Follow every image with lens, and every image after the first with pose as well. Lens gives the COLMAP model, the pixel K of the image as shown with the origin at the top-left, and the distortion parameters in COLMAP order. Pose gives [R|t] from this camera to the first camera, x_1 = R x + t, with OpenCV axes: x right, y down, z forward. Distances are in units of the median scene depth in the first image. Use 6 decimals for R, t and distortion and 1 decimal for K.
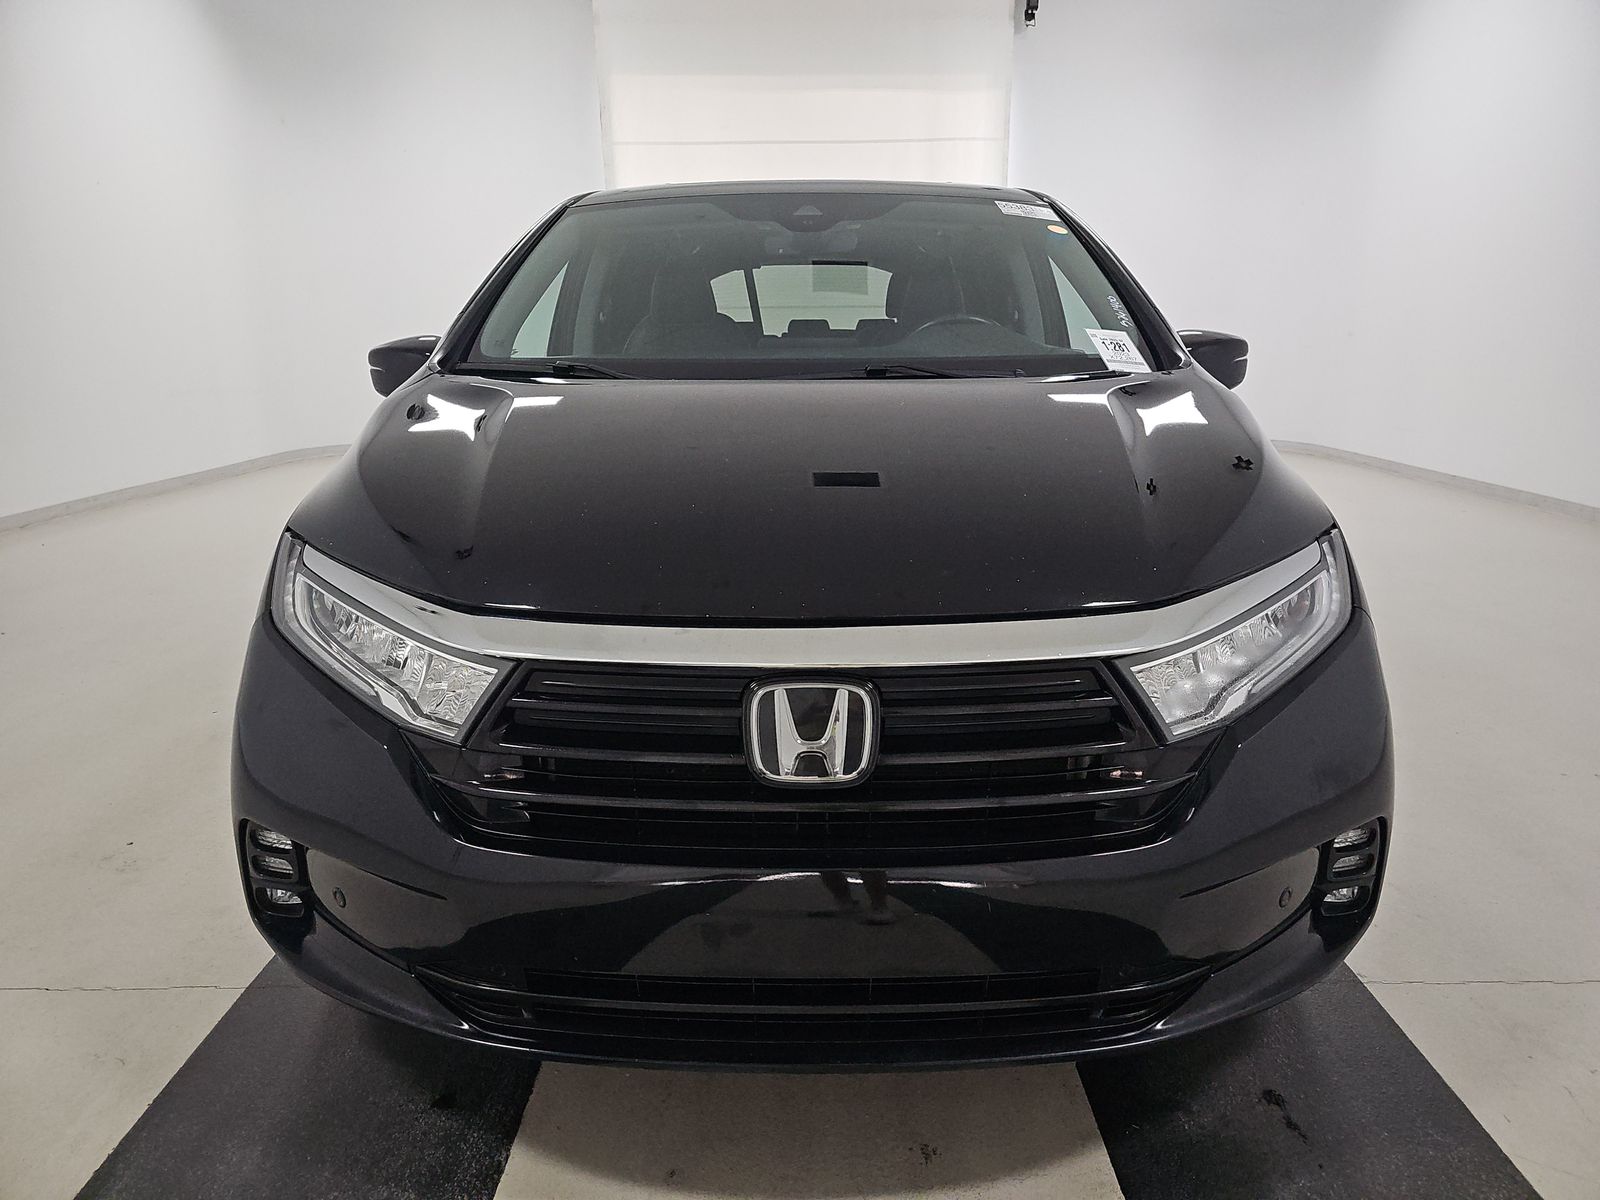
lens RADIAL K [[1076.9, 0, 800.0], [0, 1076.9, 600.0], [0, 0, 1]] dist [0.022255, 0.001164]
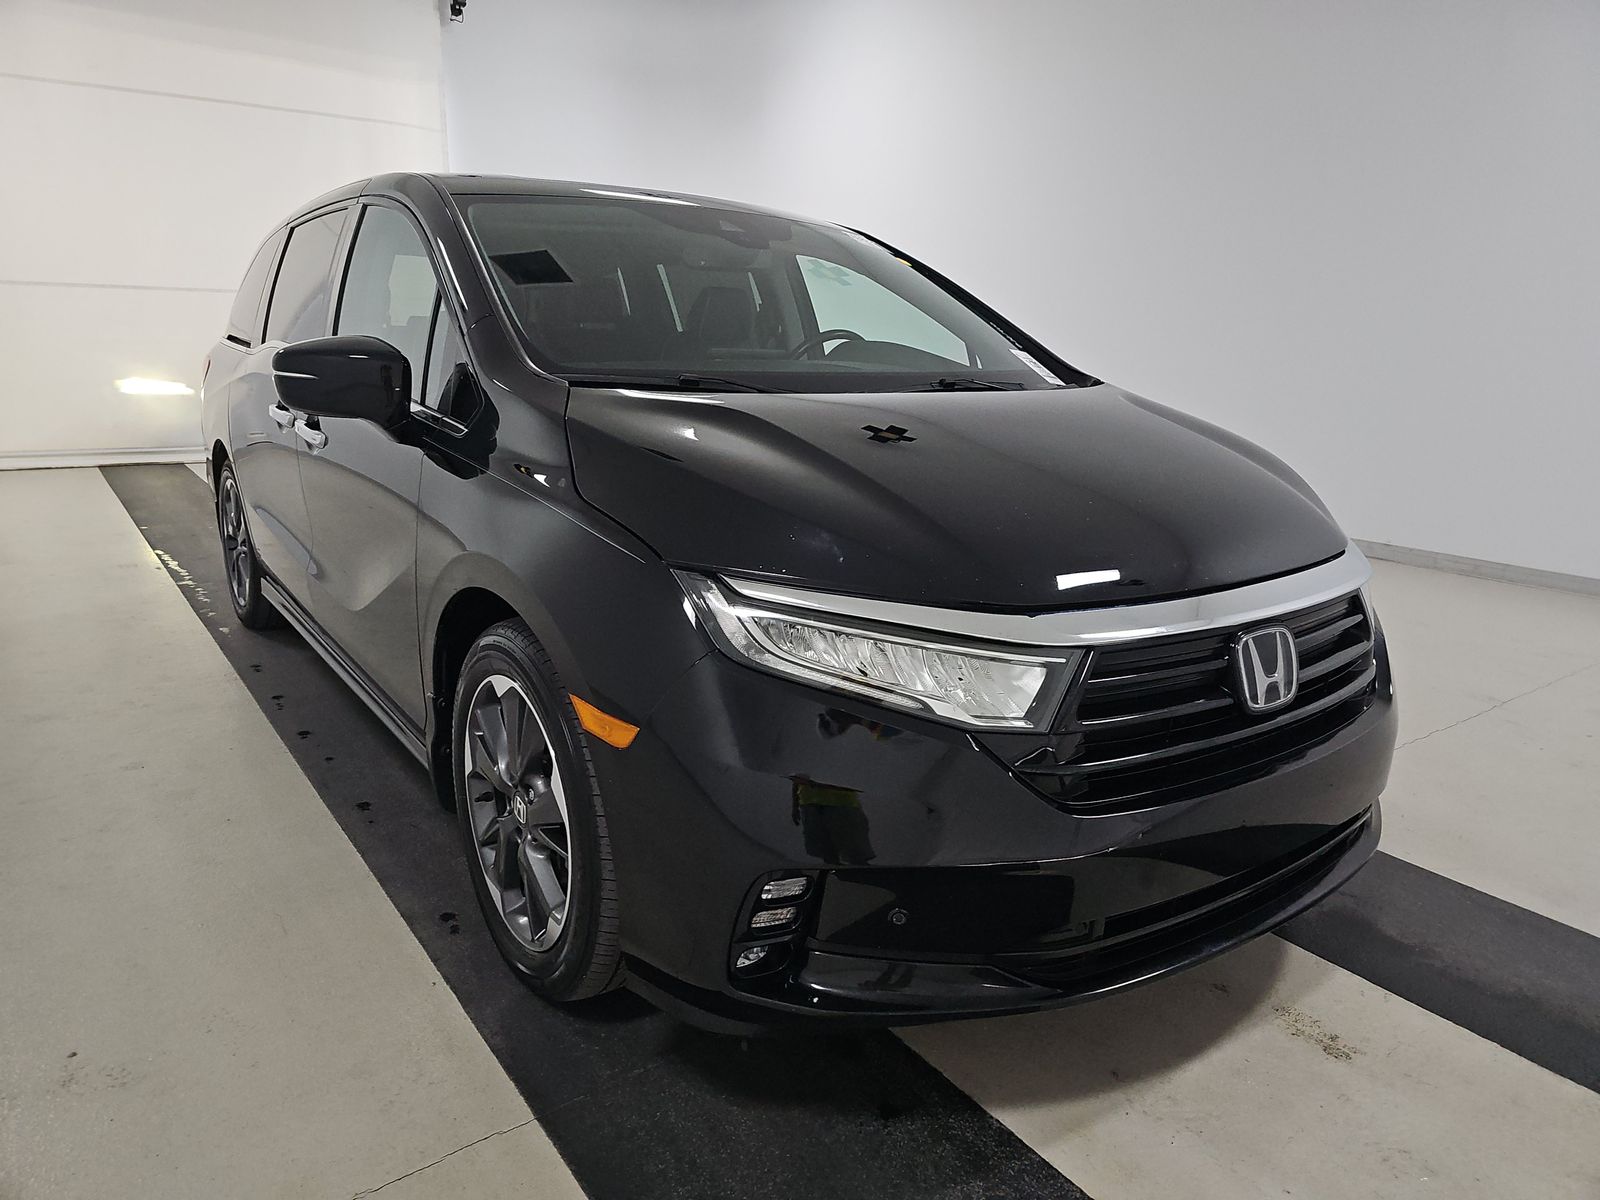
lens RADIAL K [[1058.0, 0, 804.0], [0, 1058.0, 606.3], [0, 0, 1]] dist [0.057623, -0.001492]
pose [[0.802337, -0.120015, 0.584681, -0.760863], [0.116935, 0.992200, 0.043199, -0.045340], [-0.585305, 0.033710, 0.810112, 0.187120]]
